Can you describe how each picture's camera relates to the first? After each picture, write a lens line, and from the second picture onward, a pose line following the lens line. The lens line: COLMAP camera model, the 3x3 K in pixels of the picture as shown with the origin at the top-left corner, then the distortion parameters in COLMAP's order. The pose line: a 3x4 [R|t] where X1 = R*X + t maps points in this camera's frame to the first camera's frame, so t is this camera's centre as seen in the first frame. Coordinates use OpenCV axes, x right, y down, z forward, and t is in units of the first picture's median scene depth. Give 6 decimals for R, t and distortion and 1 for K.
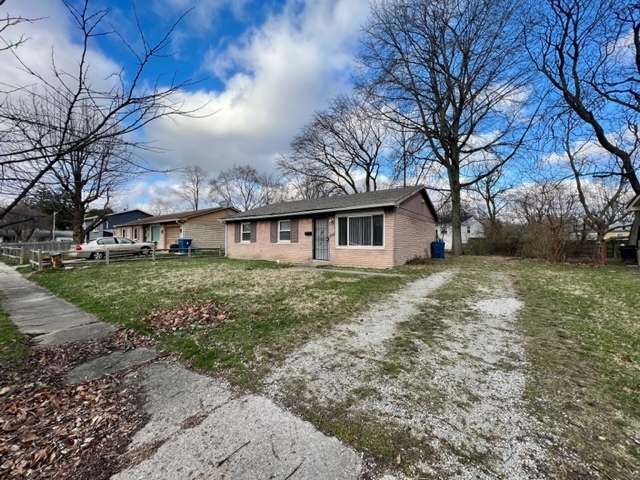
lens RADIAL K [[256.8, 0, 318.6], [0, 256.8, 239.4], [0, 0, 1]] dist [-0.000256, -0.000064]
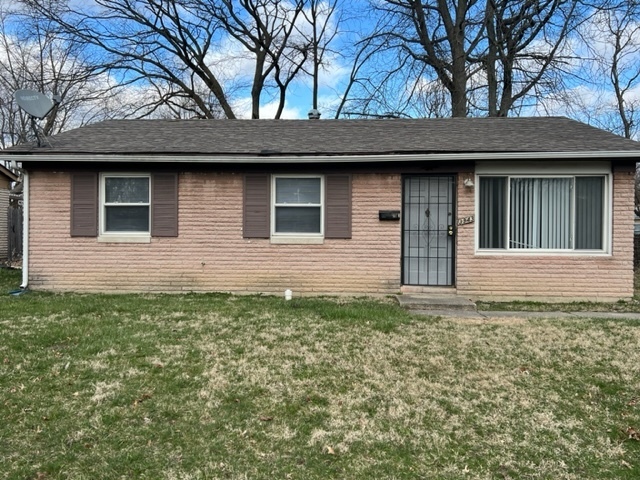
lens RADIAL K [[585.3, 0, 320.0], [0, 585.3, 240.0], [0, 0, 1]] dist [0.046082, 0.000033]
pose [[0.849788, 0.004029, 0.527109, -0.493491], [-0.012710, 0.999837, 0.012847, 0.002527], [-0.526971, -0.017617, 0.849700, 0.300706]]
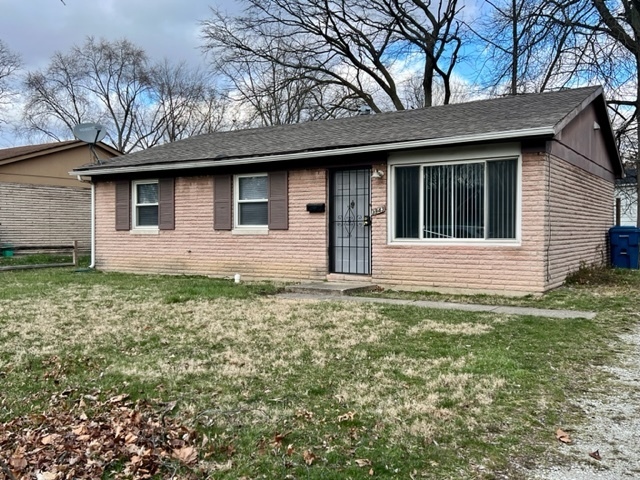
lens RADIAL K [[606.2, 0, 320.0], [0, 606.2, 240.0], [0, 0, 1]] dist [0.053320, -0.018361]
pose [[0.998728, -0.003817, 0.050278, -0.070774], [0.002449, 0.999626, 0.027244, 0.001236], [-0.050364, -0.027086, 0.998364, 0.059764]]
